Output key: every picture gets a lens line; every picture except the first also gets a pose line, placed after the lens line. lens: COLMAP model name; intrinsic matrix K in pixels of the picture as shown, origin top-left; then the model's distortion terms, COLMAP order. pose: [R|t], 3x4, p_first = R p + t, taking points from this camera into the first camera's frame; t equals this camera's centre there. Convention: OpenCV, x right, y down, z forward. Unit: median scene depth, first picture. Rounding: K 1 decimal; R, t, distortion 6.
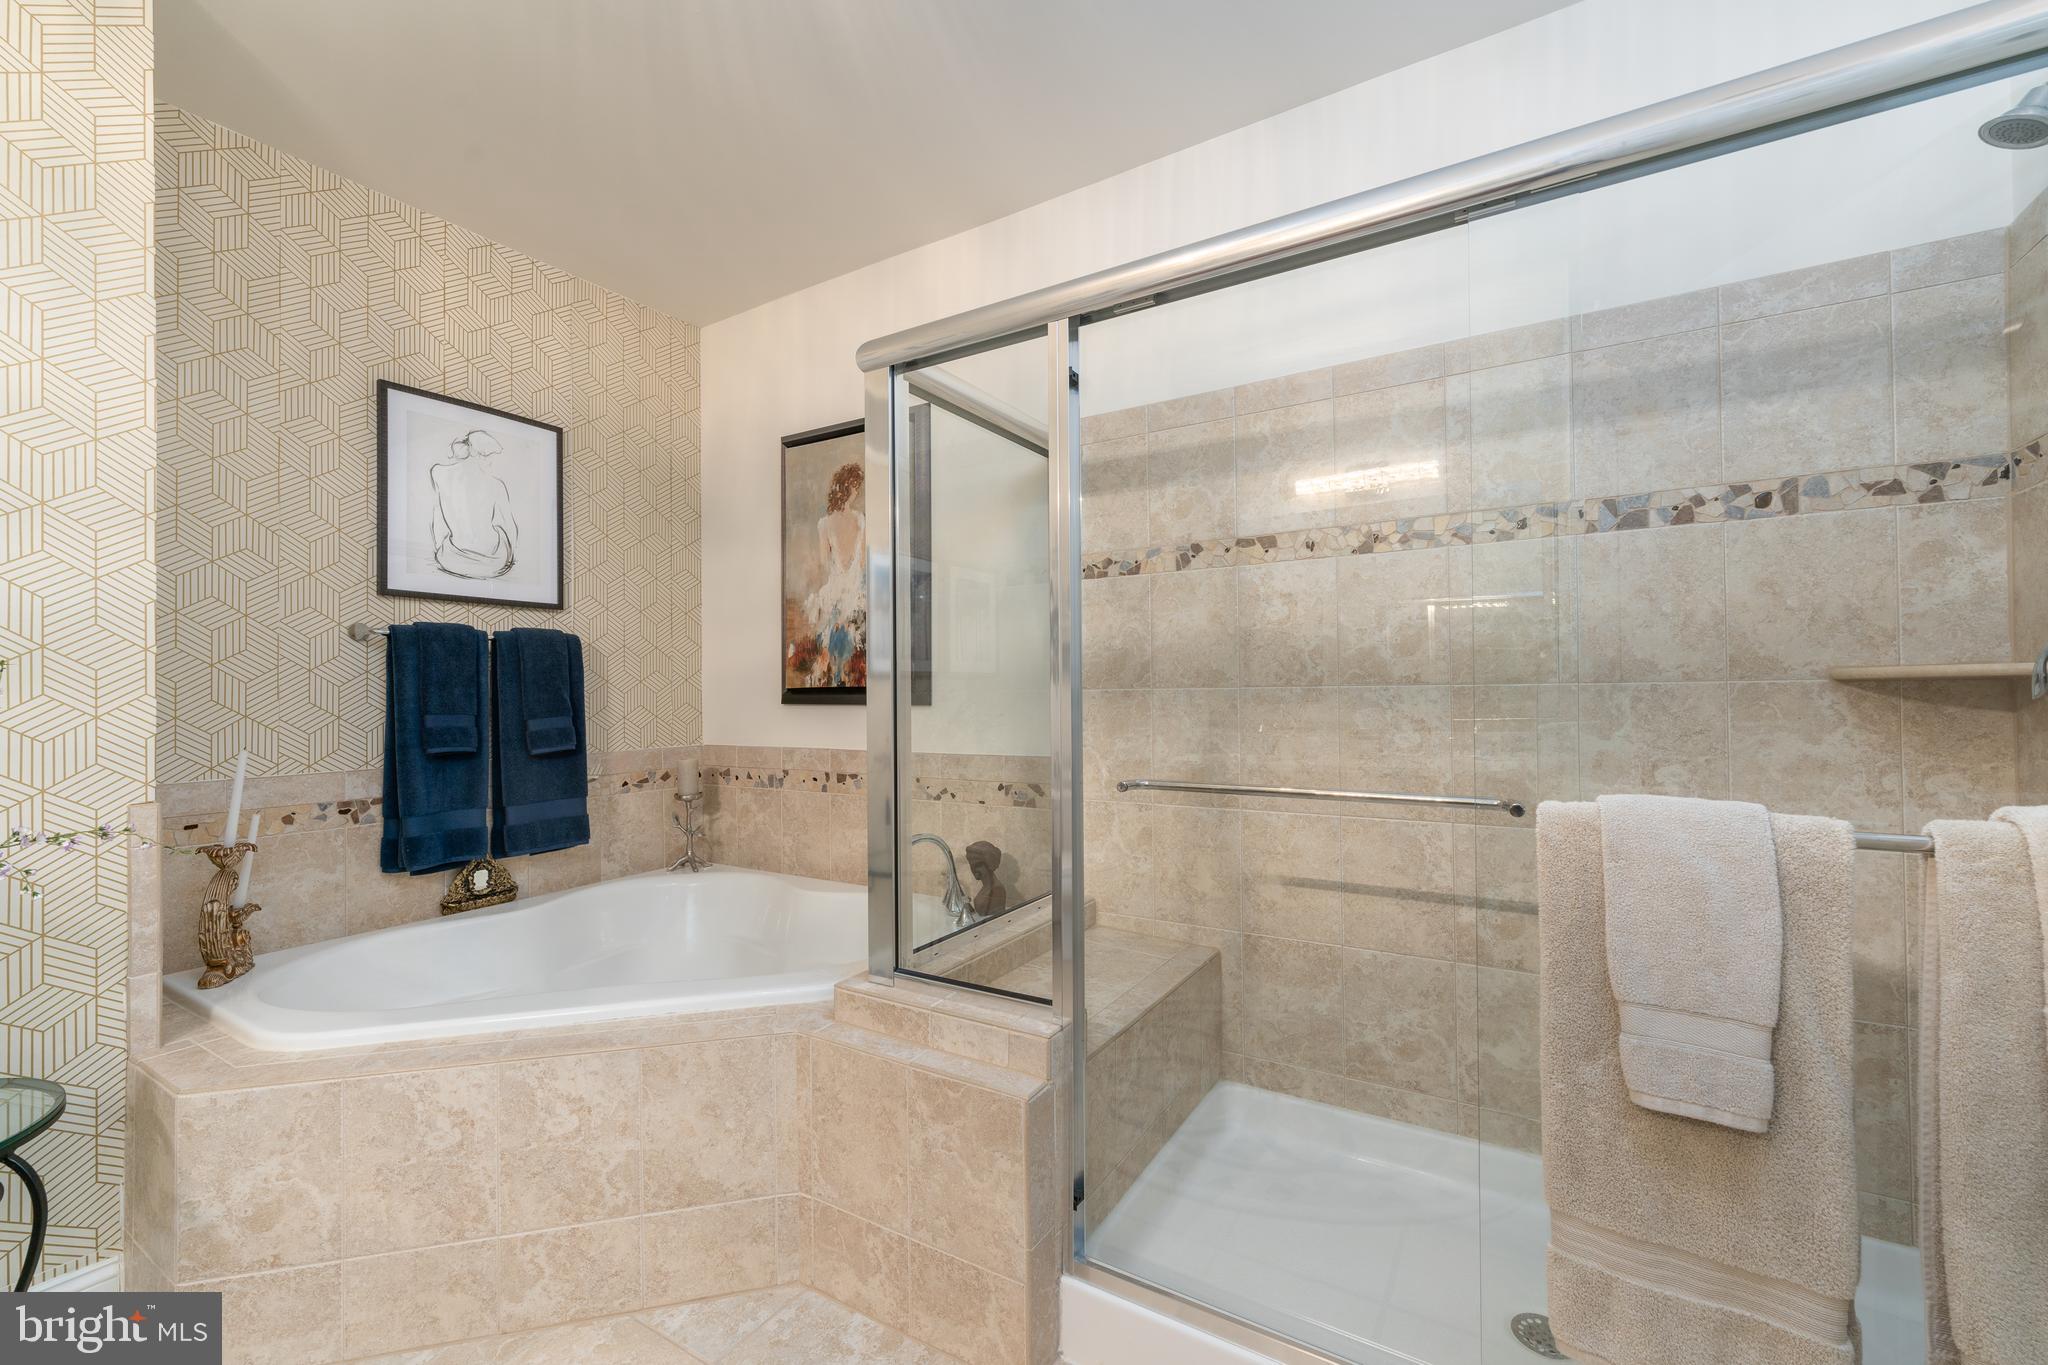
lens RADIAL K [[838.6, 0, 1016.0], [0, 838.6, 686.5], [0, 0, 1]] dist [0.000462, 0.000196]
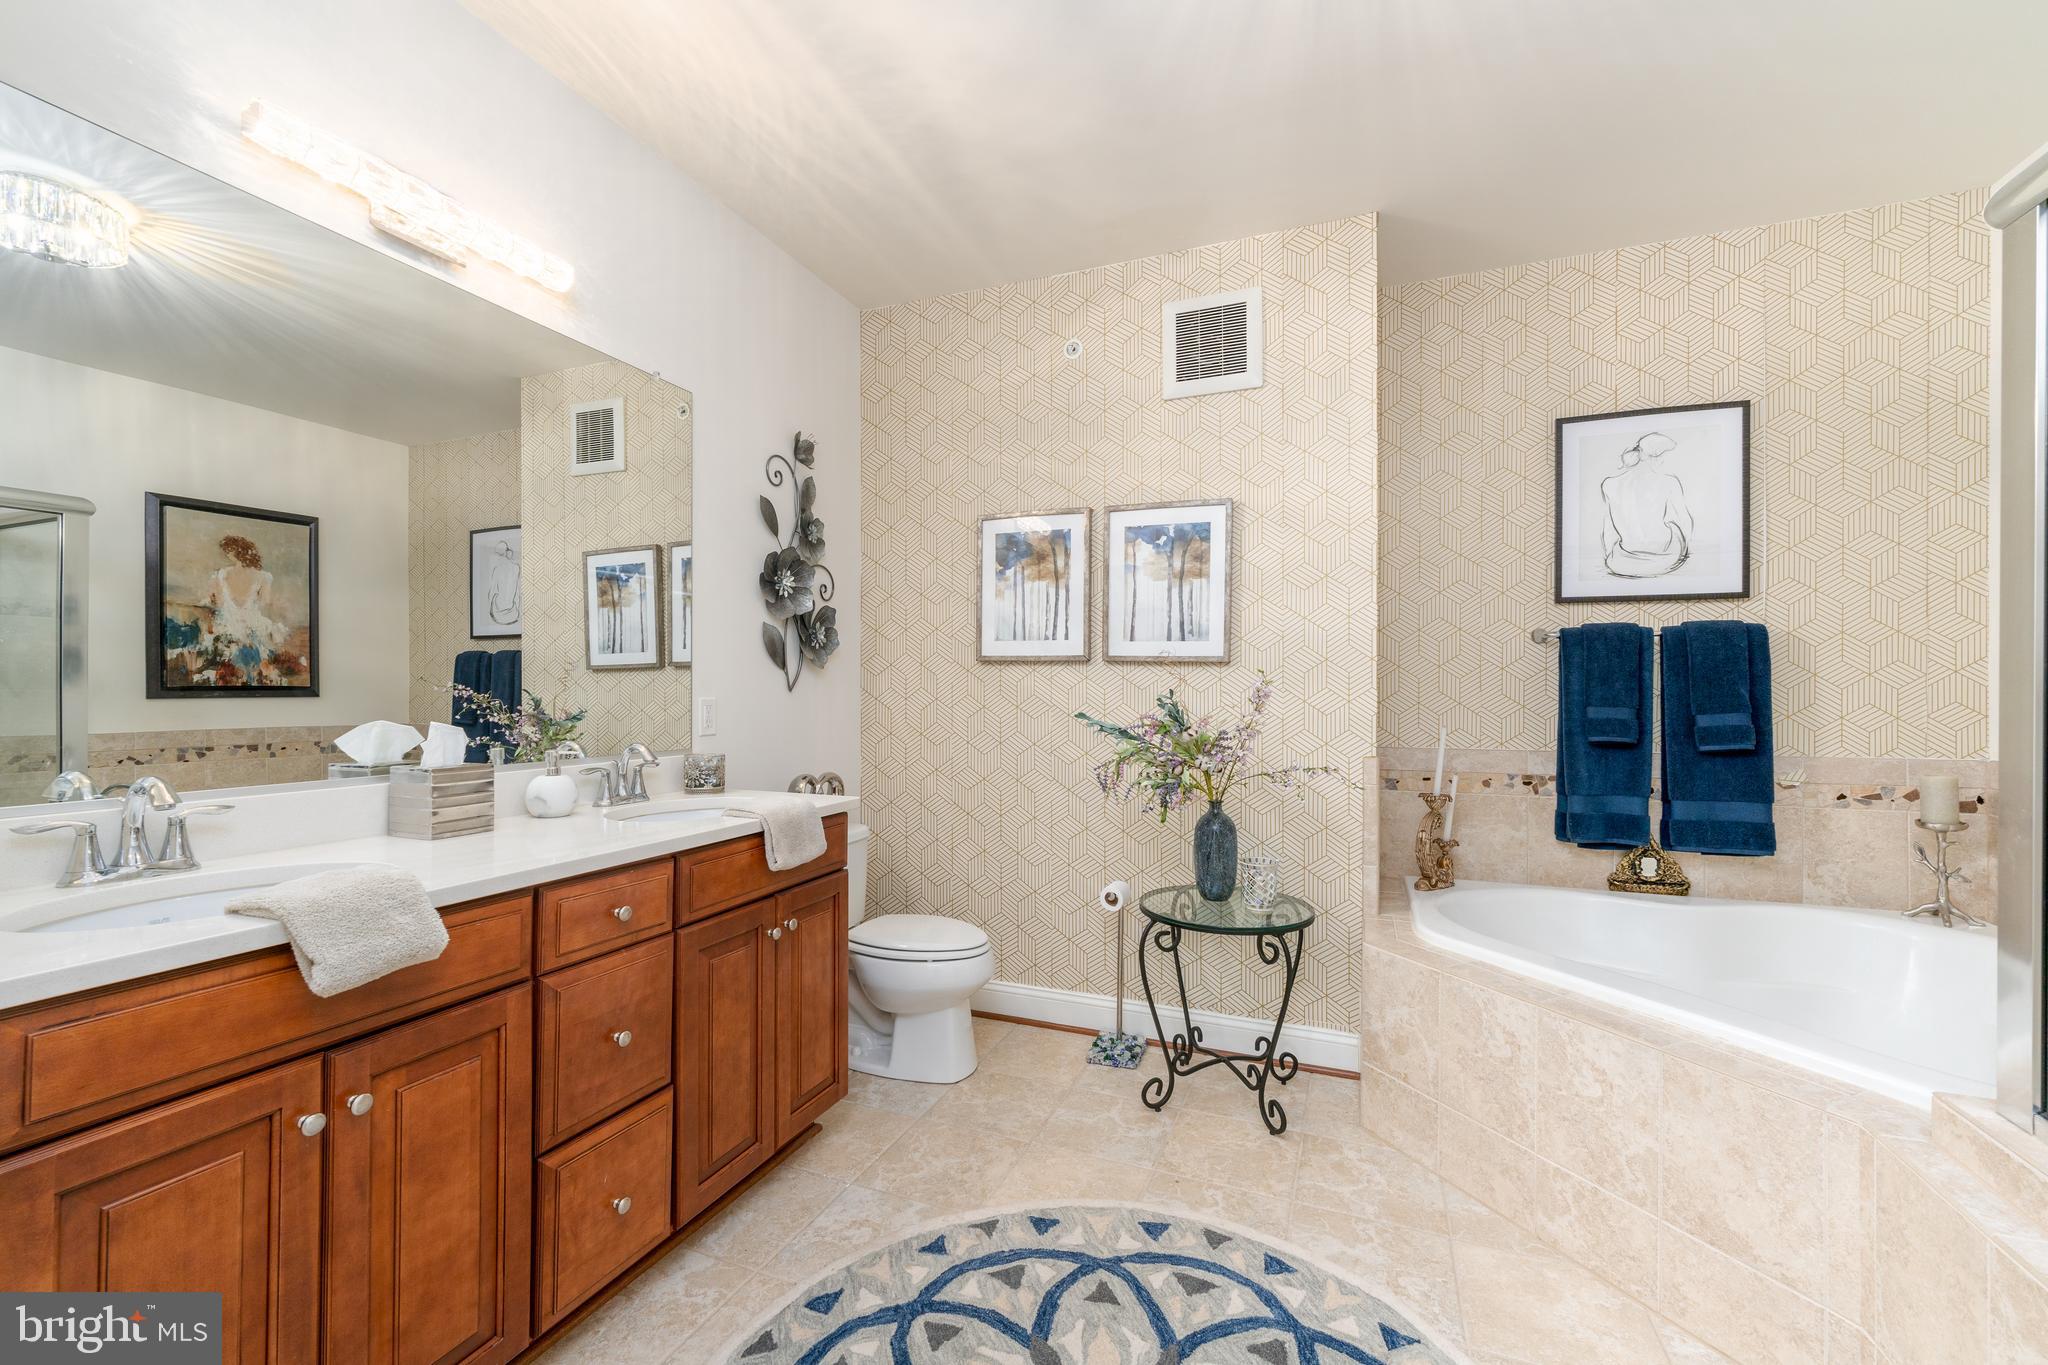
lens RADIAL K [[838.6, 0, 1018.2], [0, 838.6, 683.4], [0, 0, 1]] dist [0.000462, 0.000196]
pose [[0.161309, 0.006610, -0.986882, 0.280356], [0.005578, 0.999955, 0.007609, -0.010068], [0.986888, -0.006732, 0.161265, 0.066742]]
